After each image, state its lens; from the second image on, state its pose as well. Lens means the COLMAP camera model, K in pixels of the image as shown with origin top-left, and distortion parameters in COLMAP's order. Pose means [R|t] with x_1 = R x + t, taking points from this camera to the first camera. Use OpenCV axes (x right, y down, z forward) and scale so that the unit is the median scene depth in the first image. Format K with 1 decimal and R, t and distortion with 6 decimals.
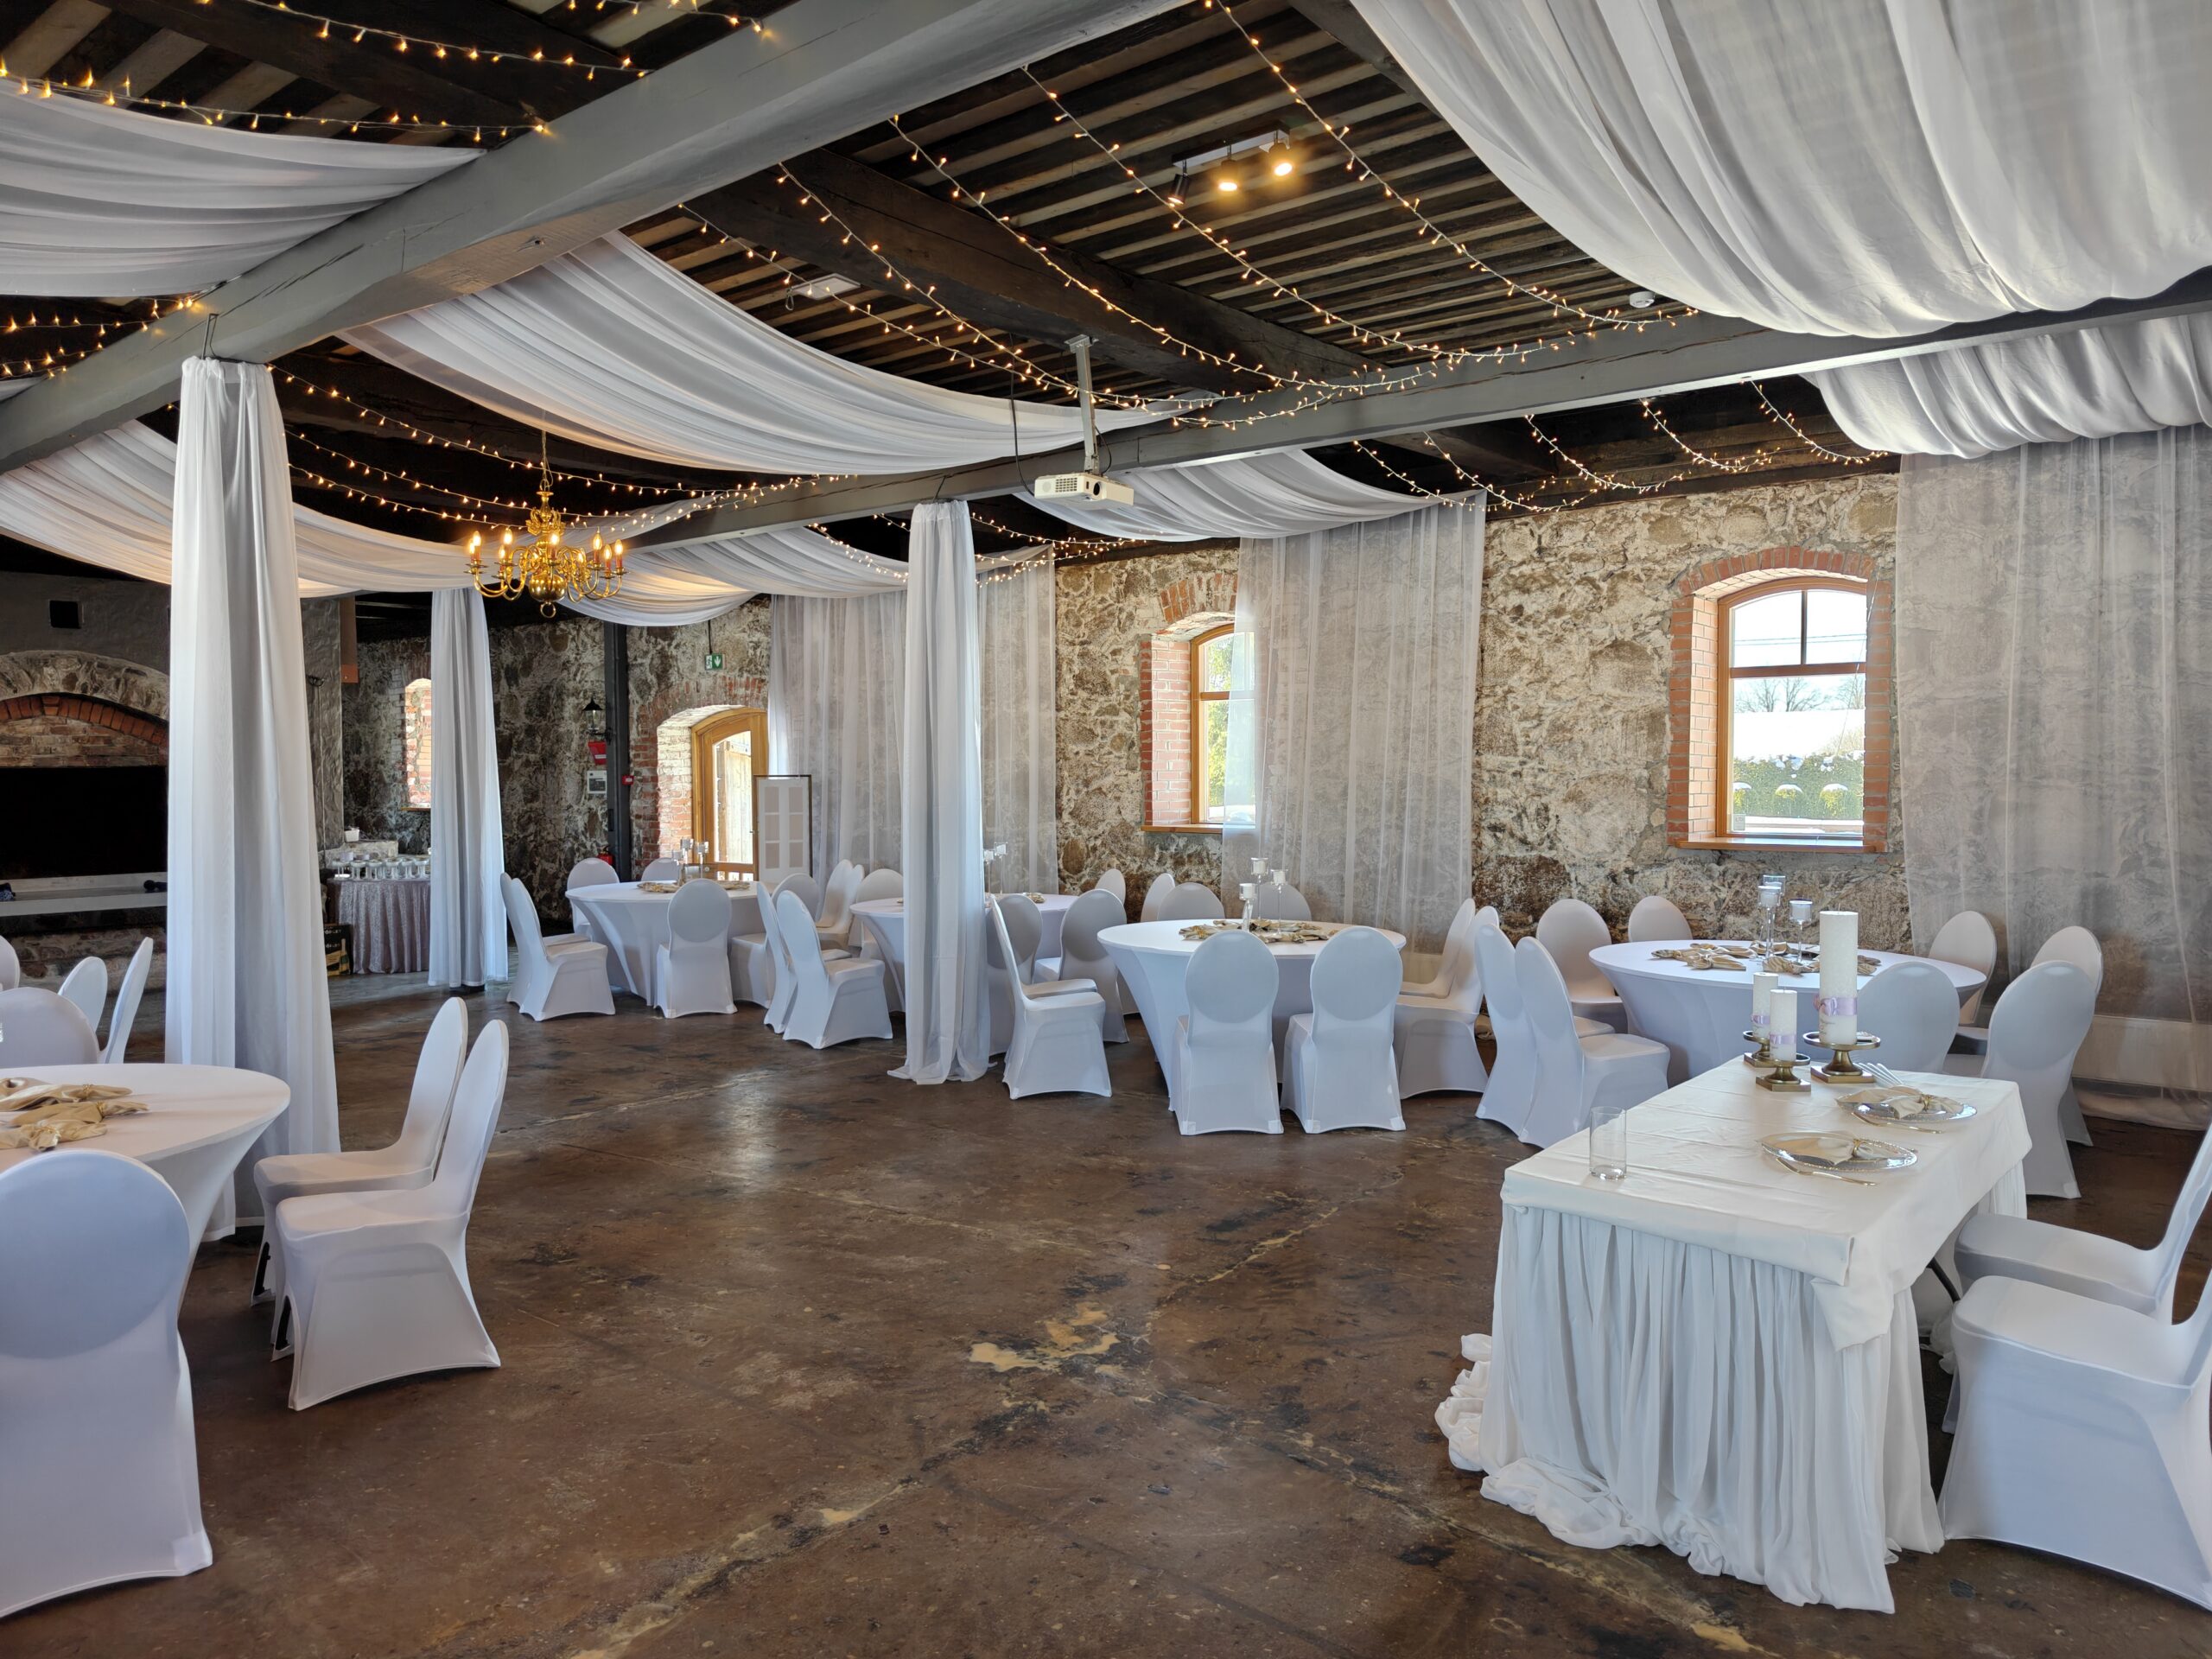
lens RADIAL K [[1499.8, 0, 1097.6], [0, 1499.8, 829.7], [0, 0, 1]] dist [0.066087, -0.063576]
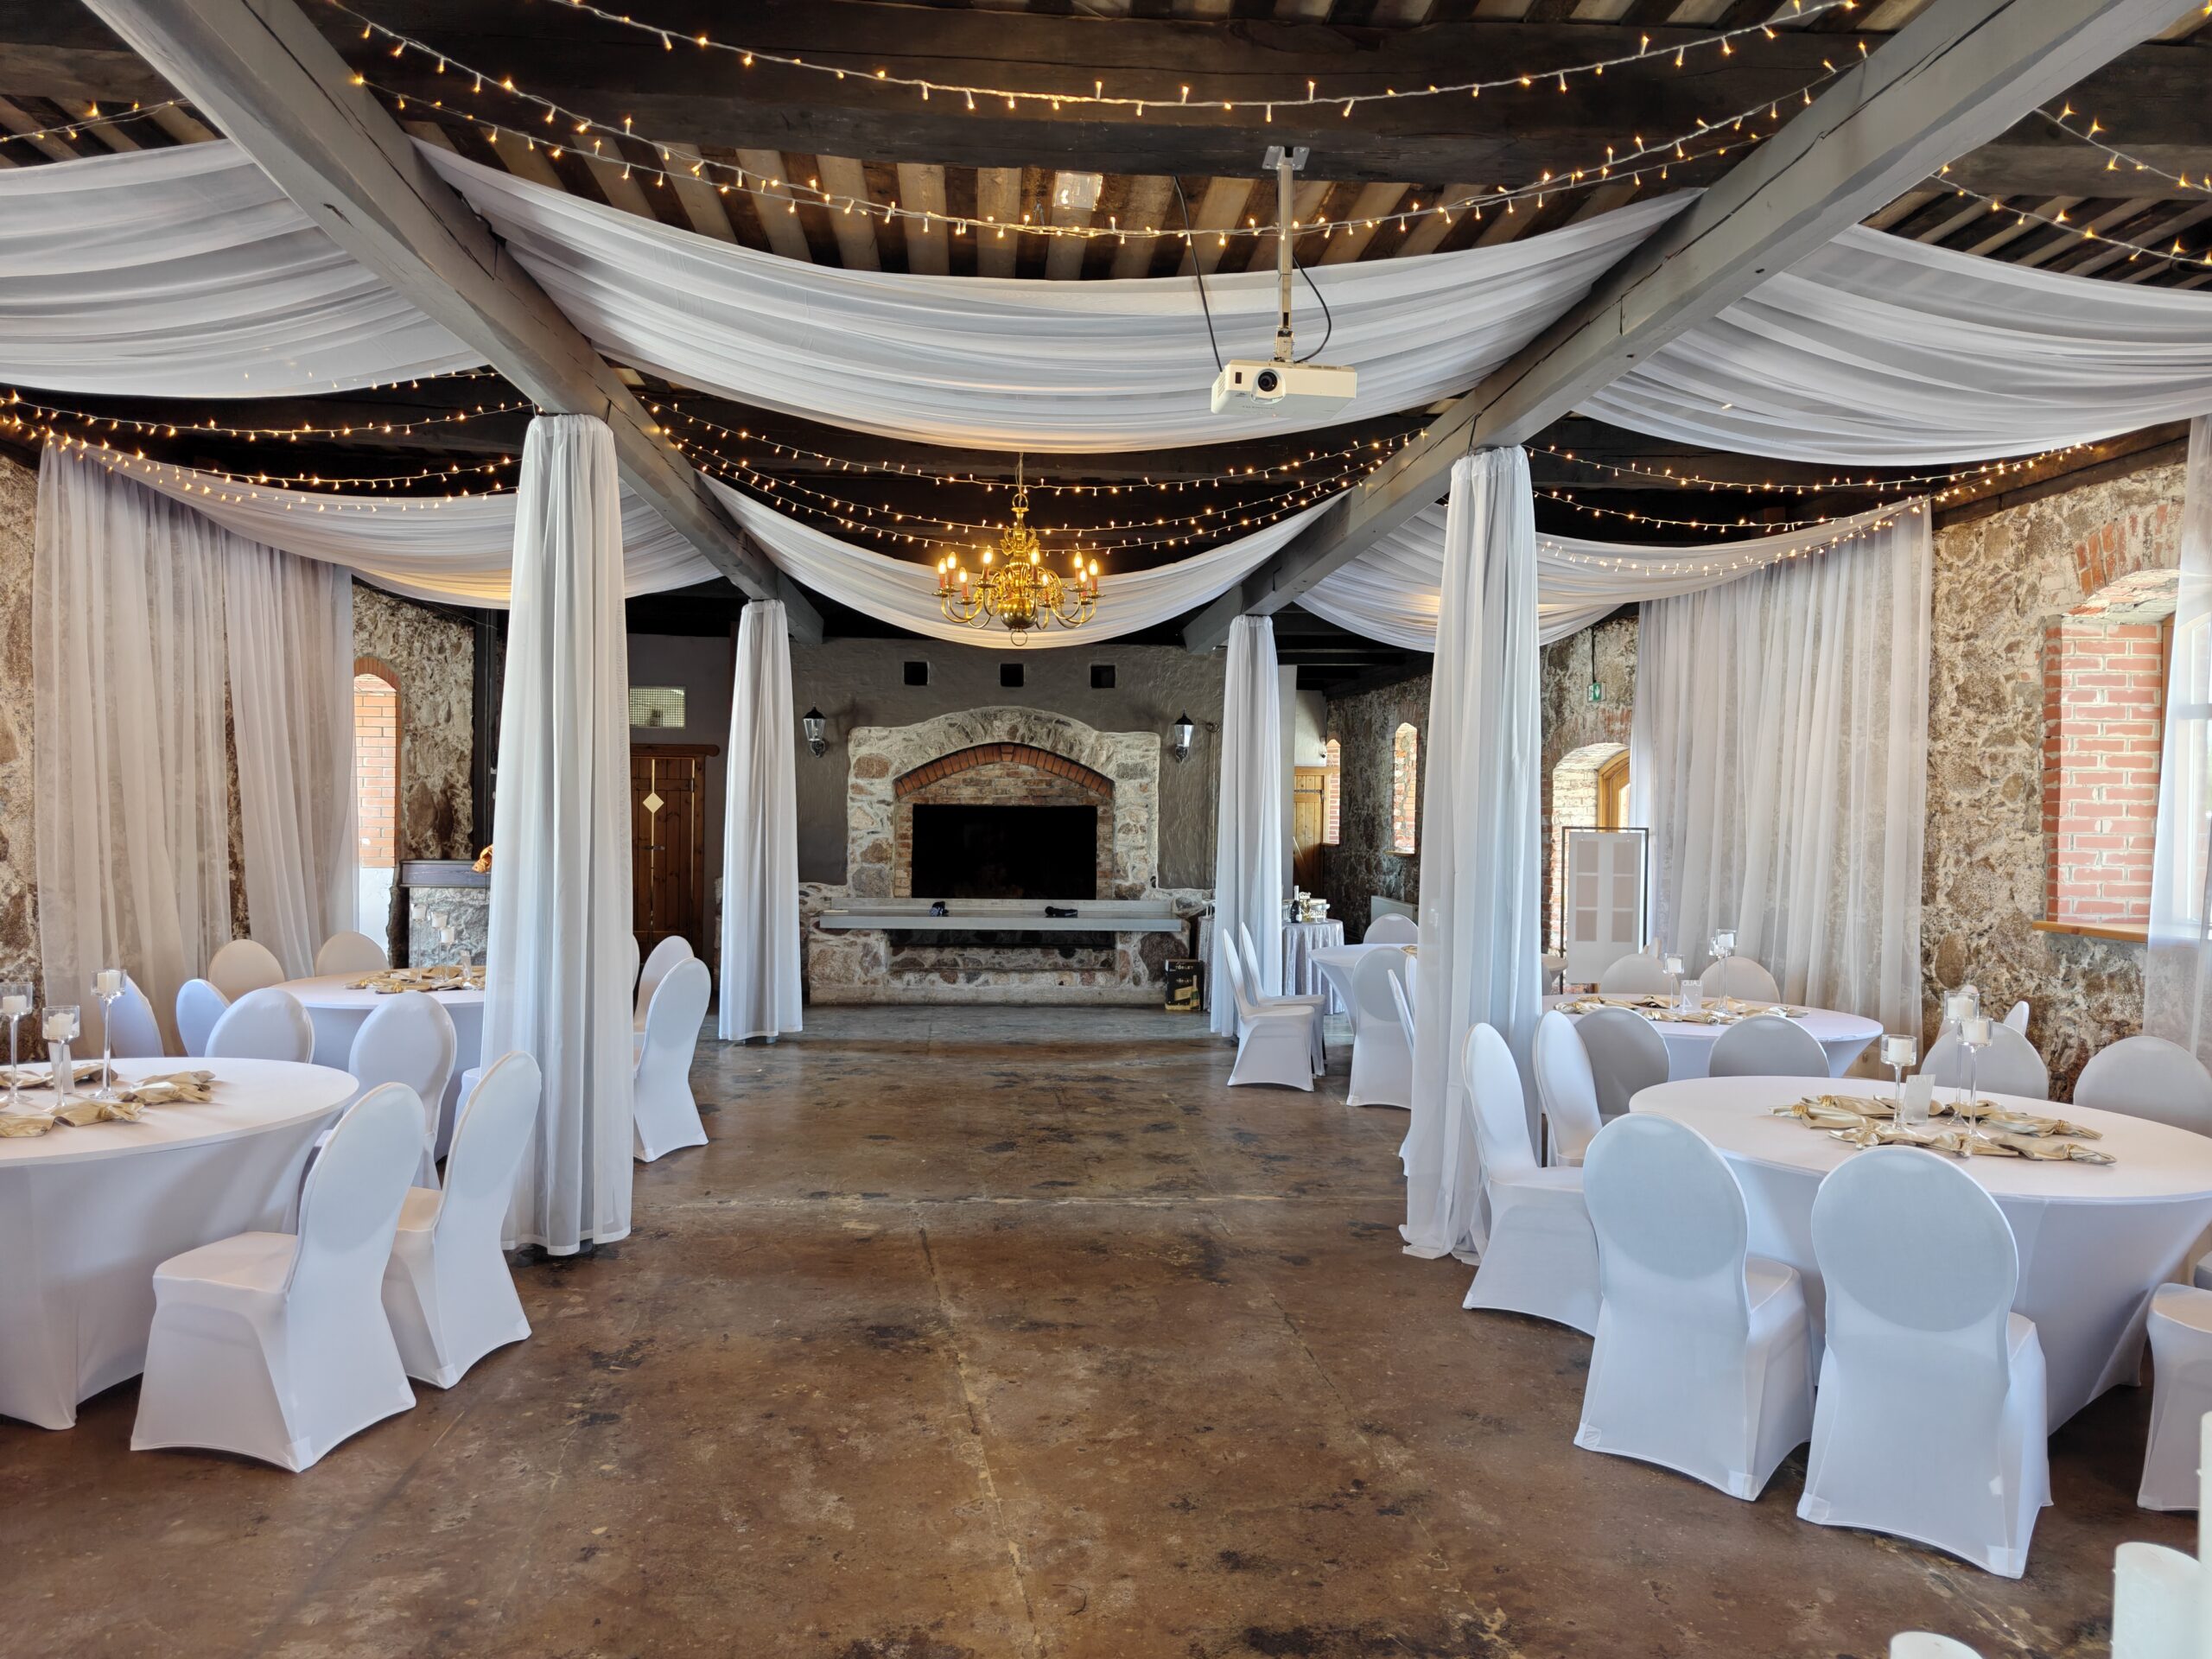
lens RADIAL K [[1504.9, 0, 1110.1], [0, 1504.9, 826.5], [0, 0, 1]] dist [0.063736, -0.062234]
pose [[0.686908, 0.024419, -0.726334, 0.302892], [-0.048996, 0.998717, -0.012760, -0.019876], [0.725091, 0.044352, 0.687224, 0.373558]]
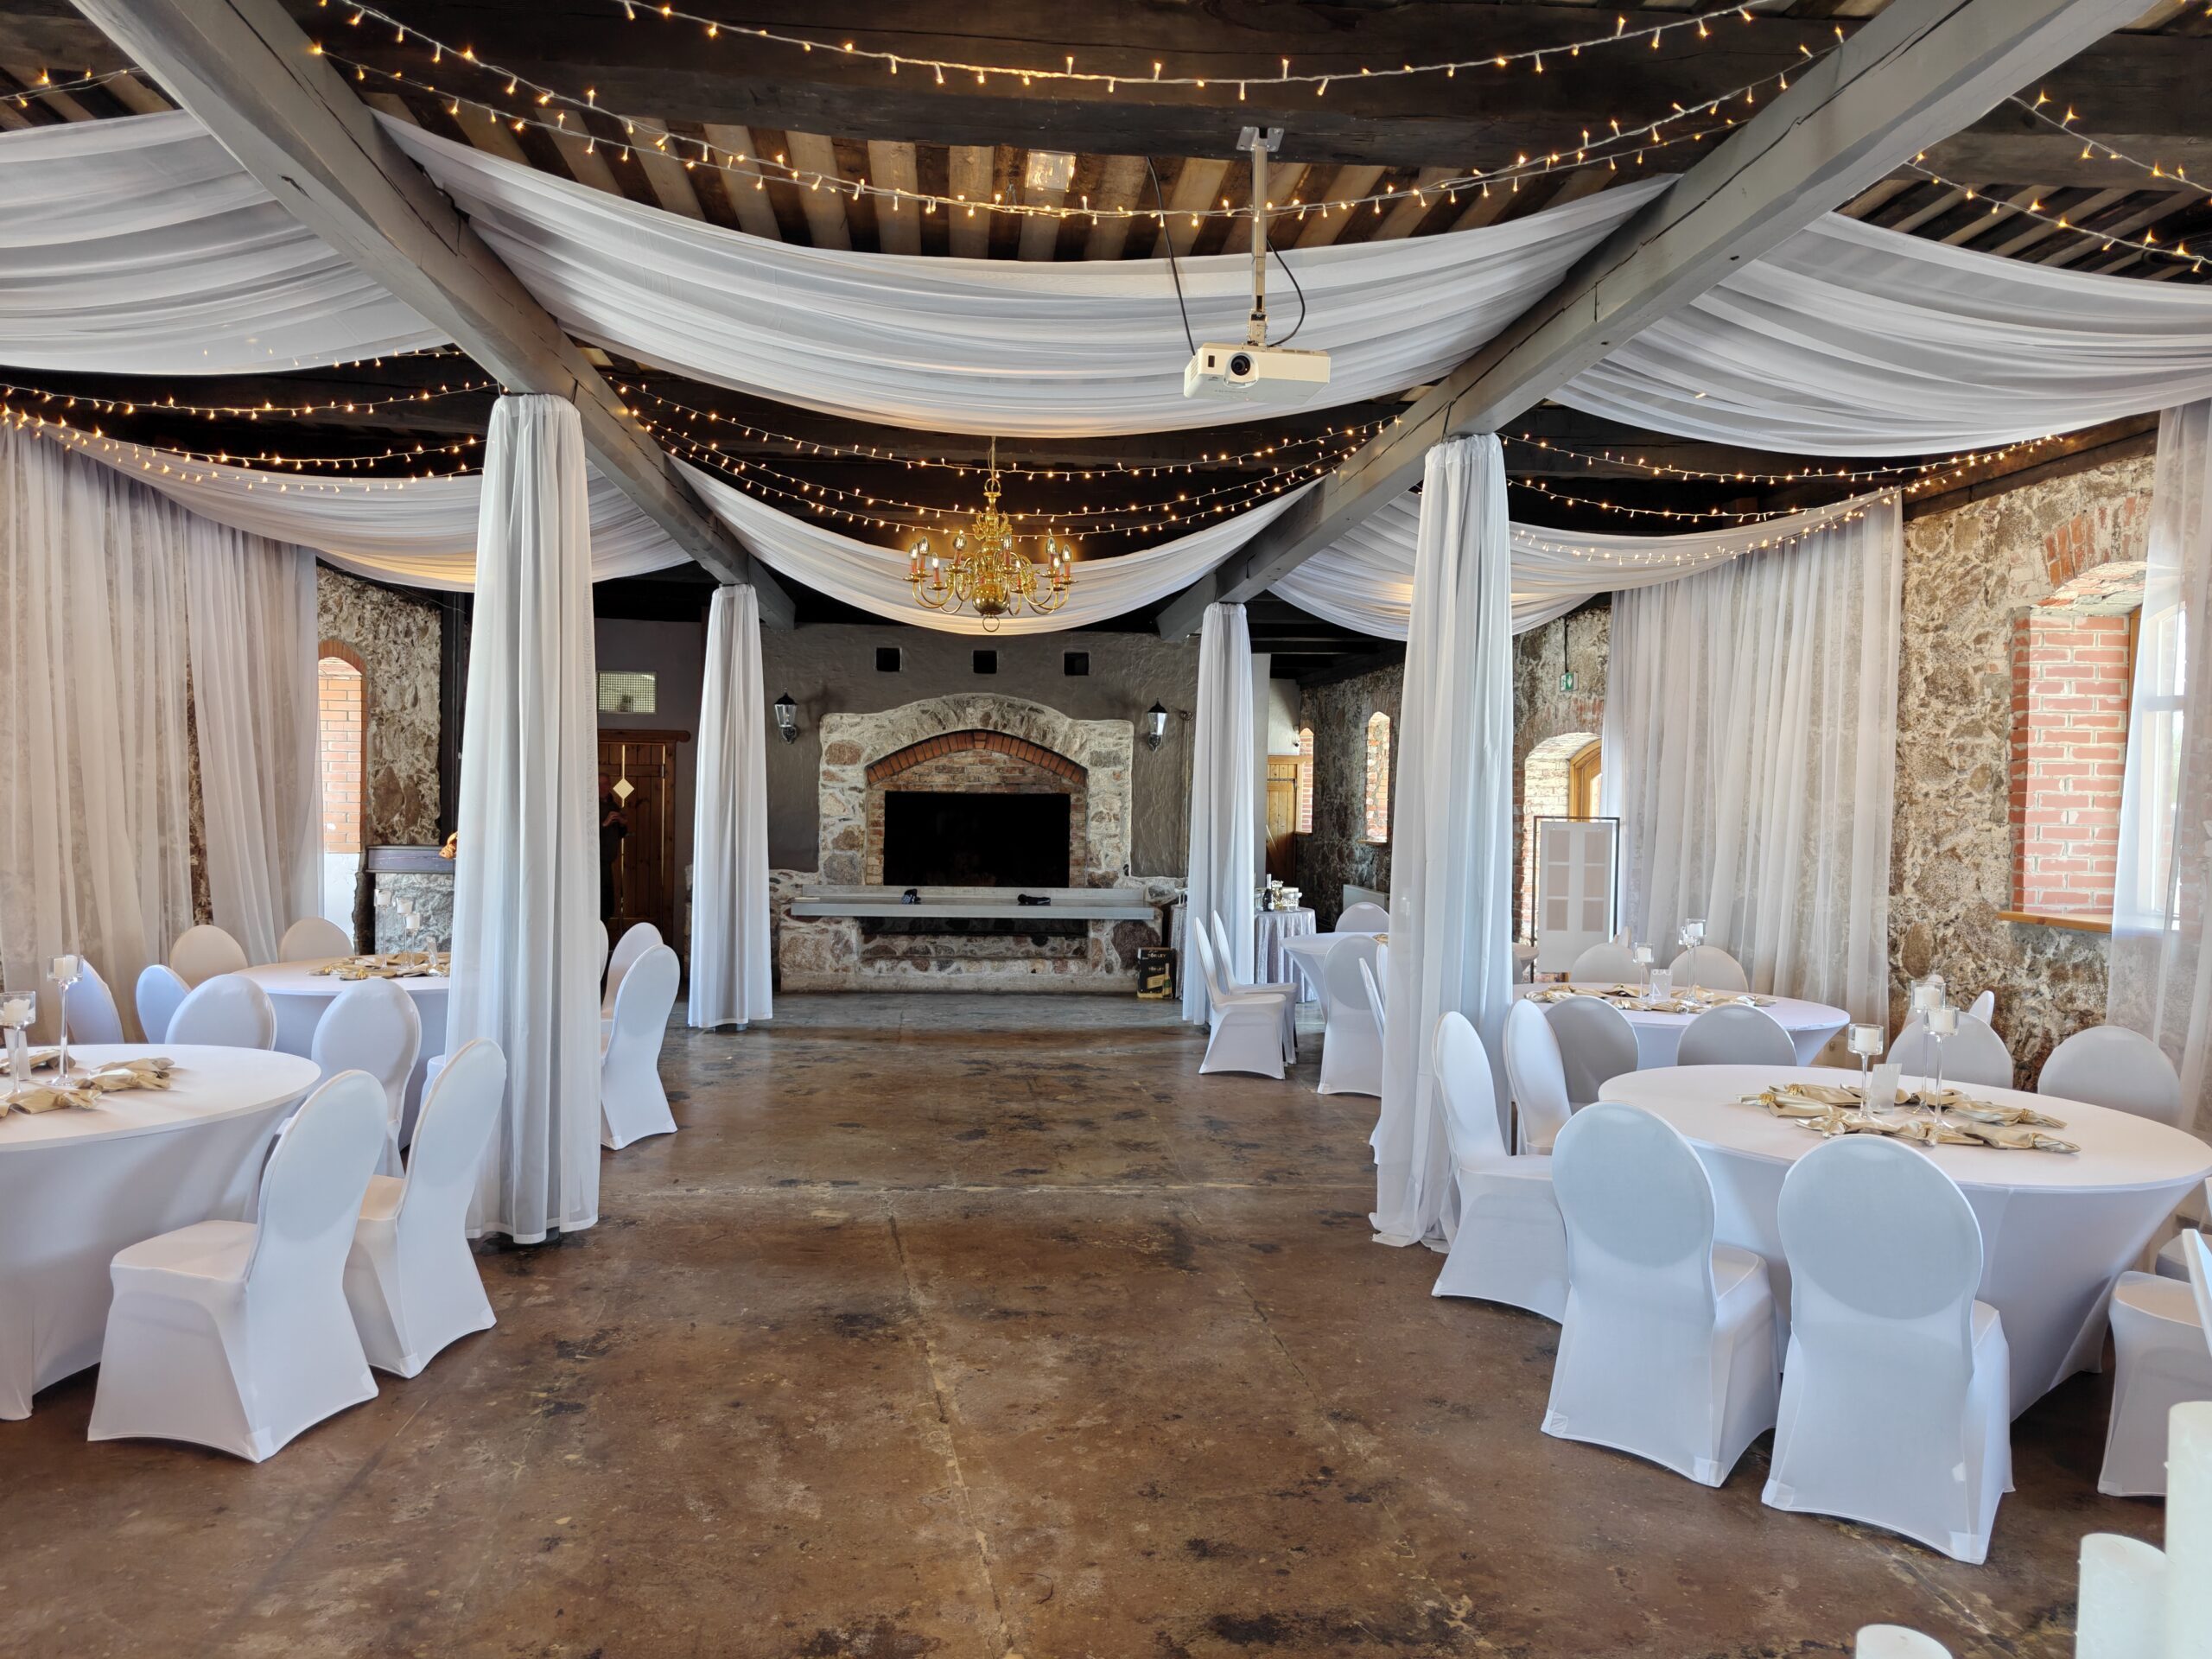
lens RADIAL K [[1504.8, 0, 1106.0], [0, 1504.8, 829.5], [0, 0, 1]] dist [0.064961, -0.063264]
pose [[0.697320, 0.033942, -0.715956, 0.301571], [-0.052431, 0.998618, -0.003724, -0.019624], [0.714840, 0.040135, 0.698136, 0.376231]]
